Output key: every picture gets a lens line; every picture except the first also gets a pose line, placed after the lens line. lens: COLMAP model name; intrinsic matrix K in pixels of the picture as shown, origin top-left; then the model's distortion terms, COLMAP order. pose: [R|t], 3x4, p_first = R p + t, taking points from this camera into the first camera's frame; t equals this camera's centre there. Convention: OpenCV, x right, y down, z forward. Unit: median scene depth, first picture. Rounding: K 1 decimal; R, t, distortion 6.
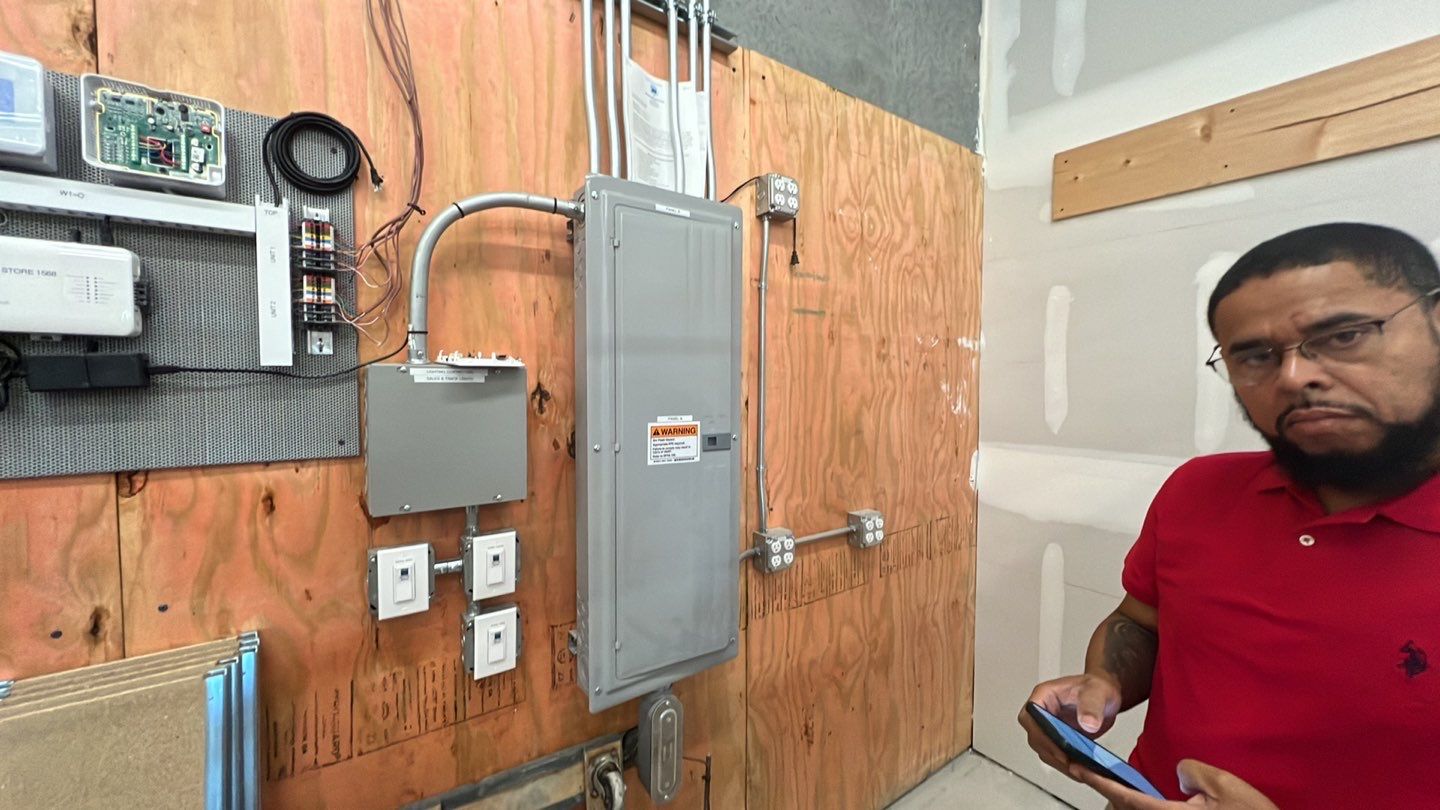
lens RADIAL K [[556.9, 0, 721.0], [0, 556.9, 398.7], [0, 0, 1]] dist [-0.002979, 0.000066]
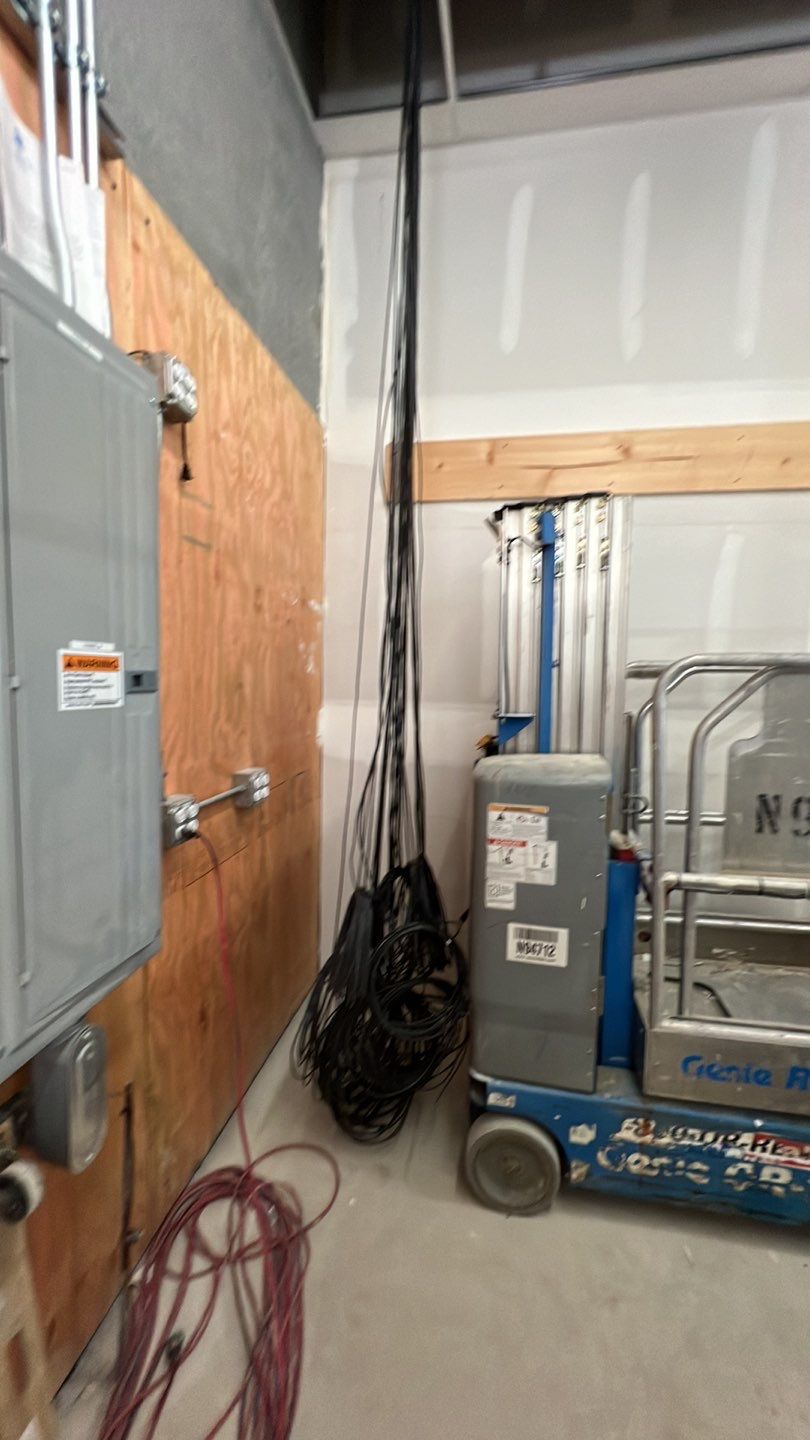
lens RADIAL K [[556.9, 0, 408.0], [0, 556.9, 723.2], [0, 0, 1]] dist [-0.002979, 0.000066]
pose [[0.715278, -0.047676, 0.697212, -0.222261], [0.002041, 0.997808, 0.066137, 0.066281], [-0.698837, -0.045883, 0.713807, 0.150257]]
